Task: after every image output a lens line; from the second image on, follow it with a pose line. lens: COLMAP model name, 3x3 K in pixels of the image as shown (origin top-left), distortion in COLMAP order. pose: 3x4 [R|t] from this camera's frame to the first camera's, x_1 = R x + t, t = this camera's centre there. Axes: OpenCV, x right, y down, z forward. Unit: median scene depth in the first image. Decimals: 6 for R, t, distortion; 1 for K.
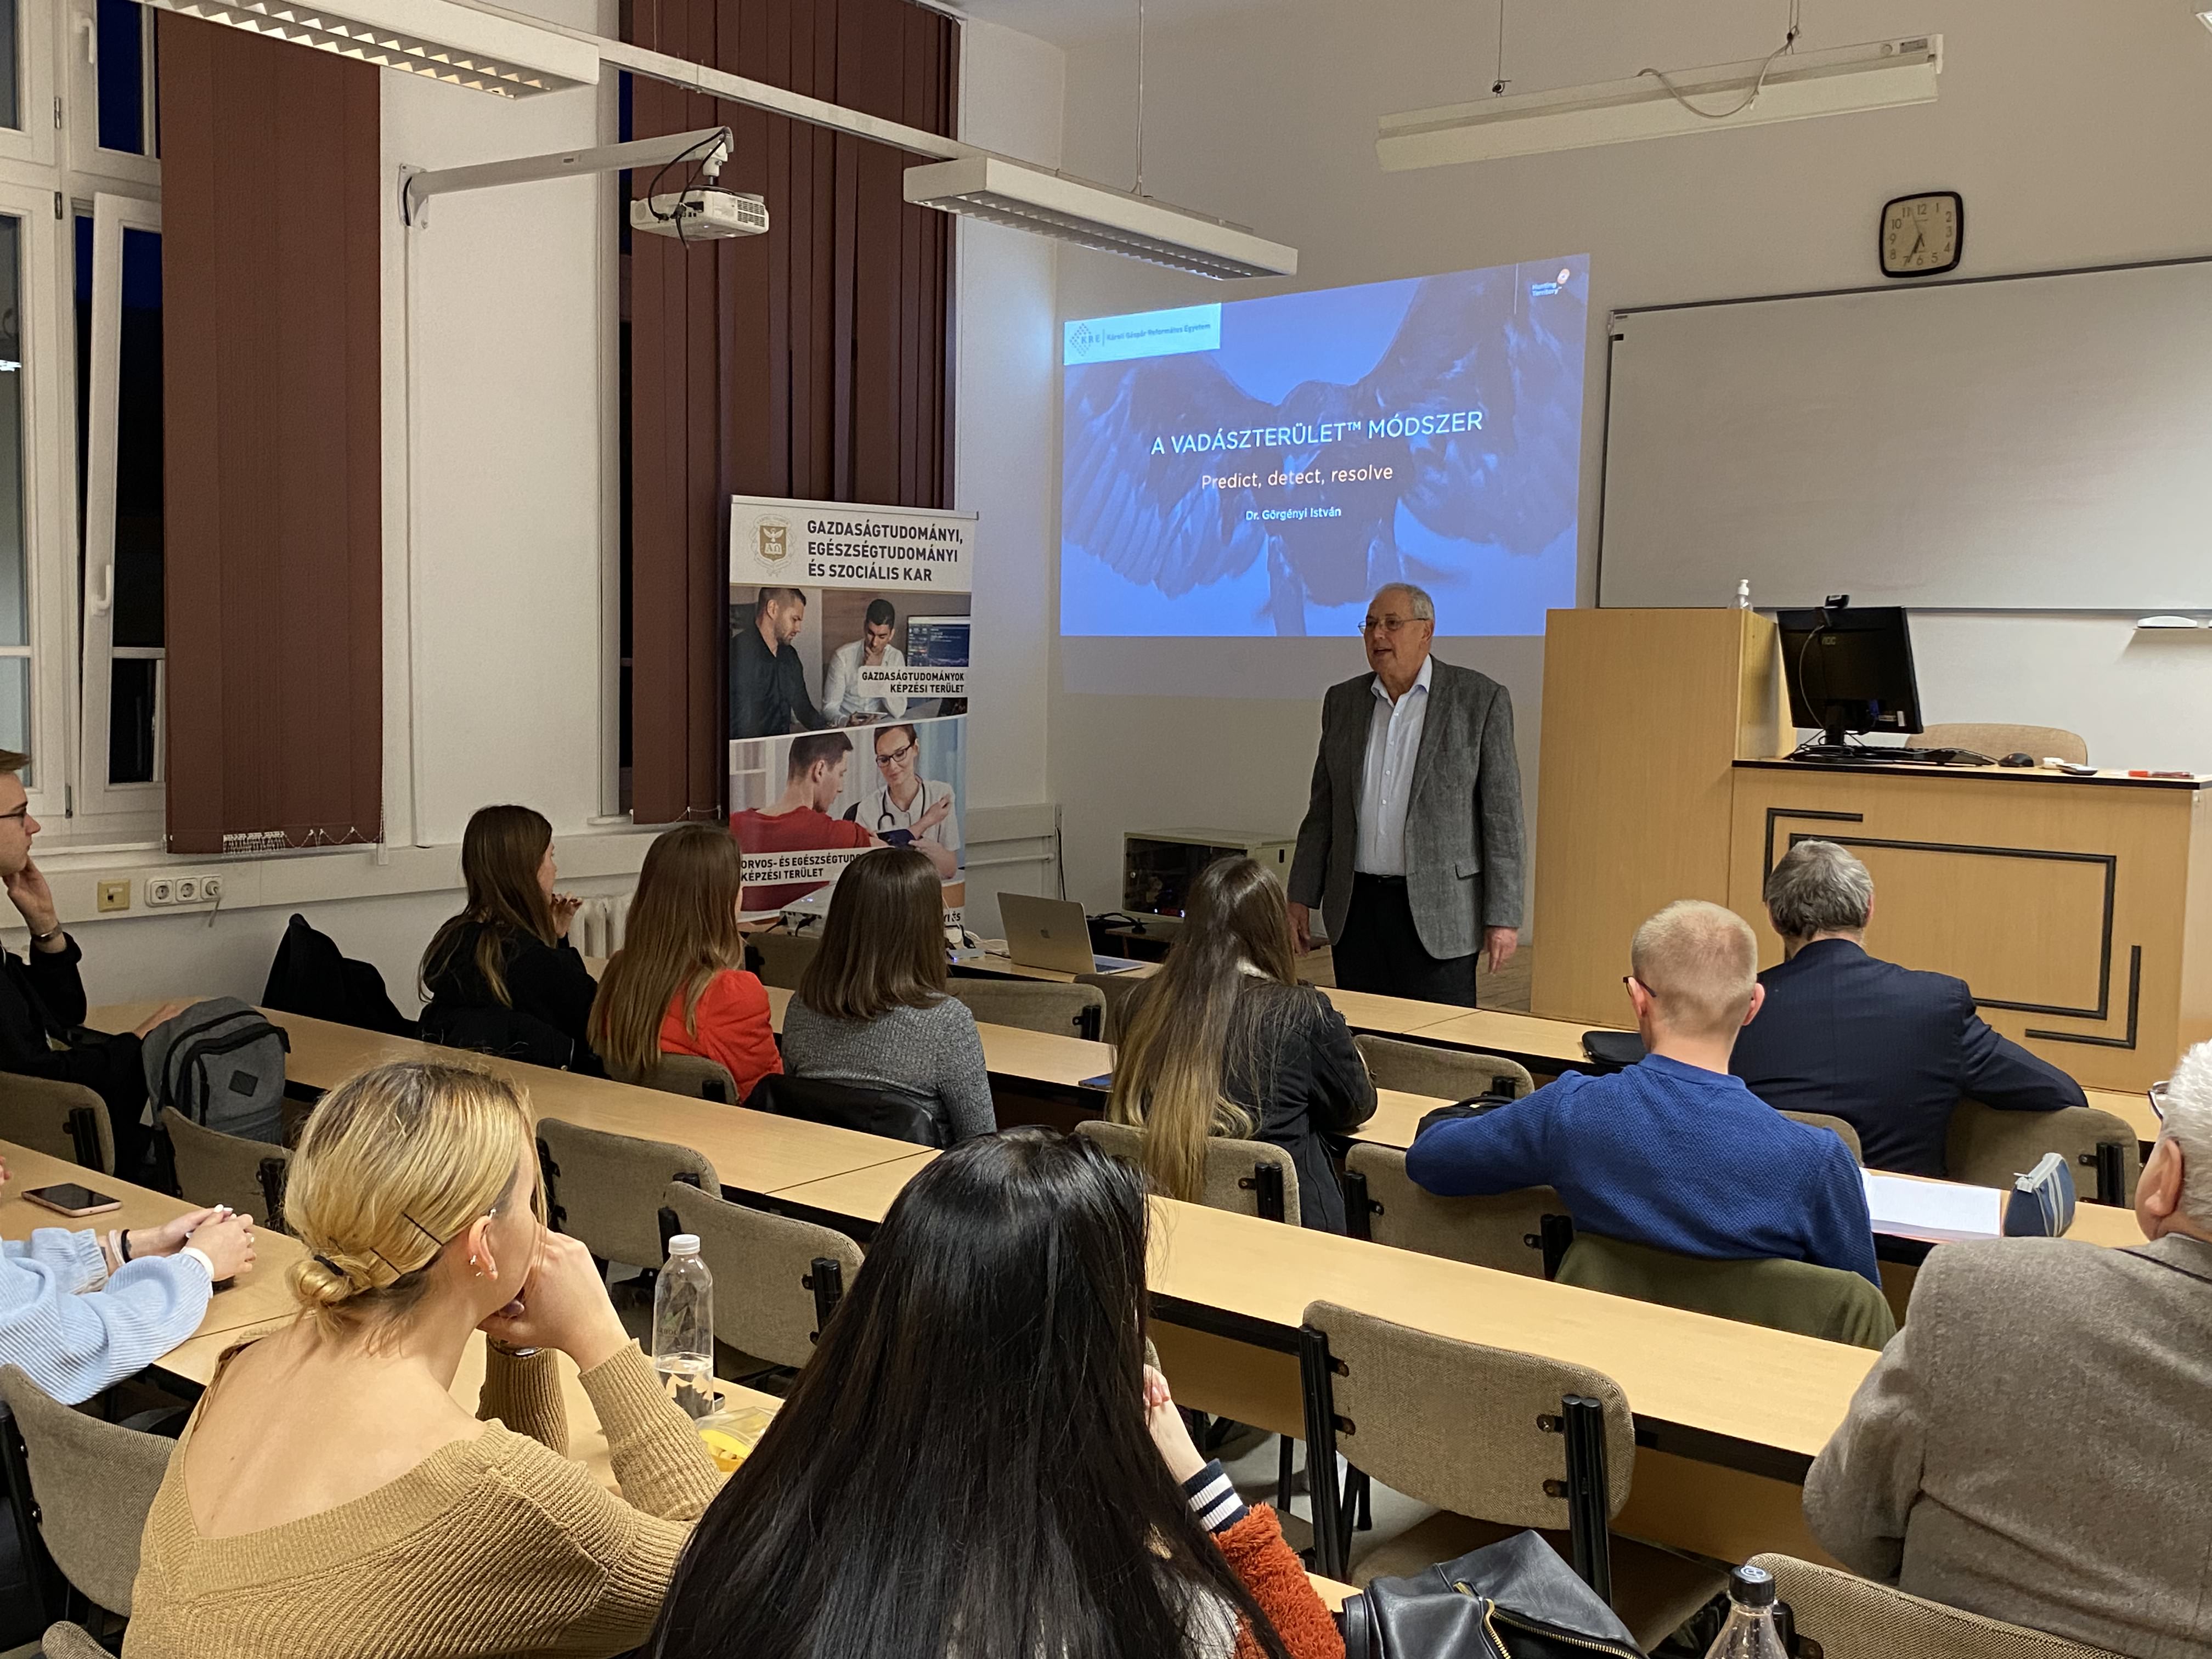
lens RADIAL K [[2144.8, 0, 1106.0], [0, 2144.8, 829.5], [0, 0, 1]] dist [0.318327, -0.001774]
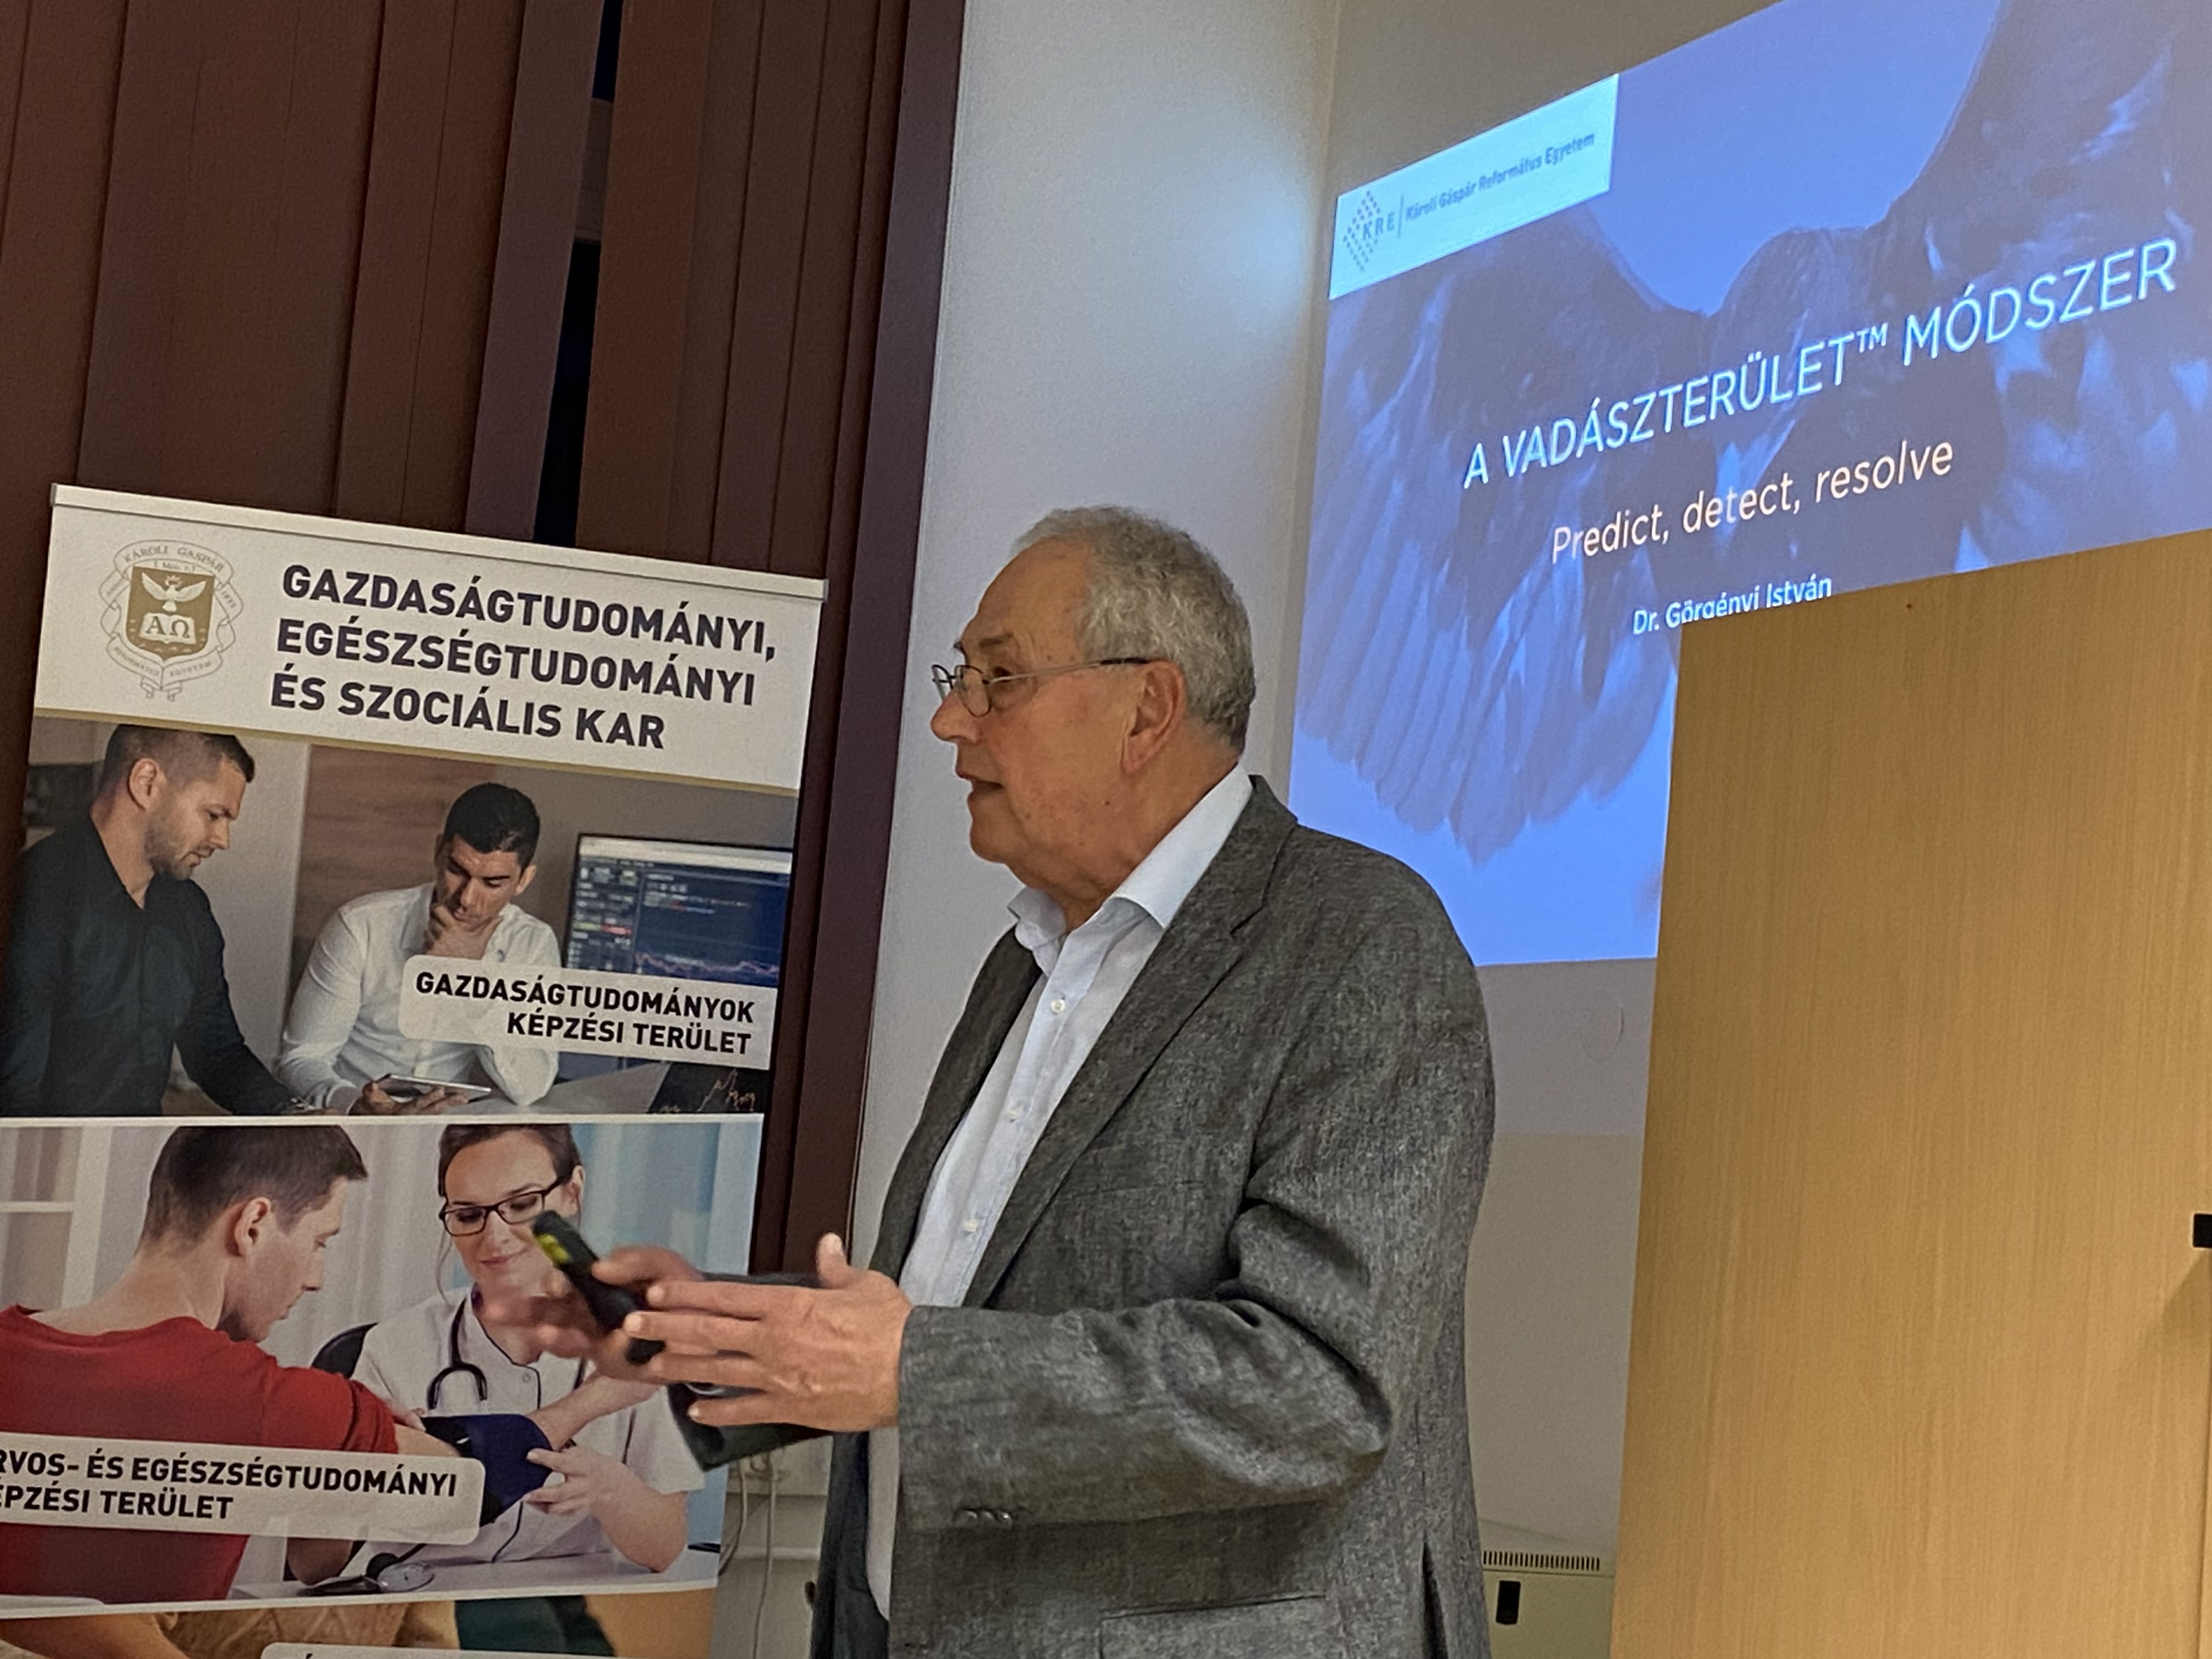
lens RADIAL K [[3482.0, 0, 1106.0], [0, 3482.0, 829.5], [0, 0, 1]] dist [0.236612, -0.793072]
pose [[0.903304, 0.019873, -0.428540, 0.251261], [-0.106357, 0.978115, -0.178829, -0.001161], [0.415607, 0.207116, 0.885649, 0.503294]]
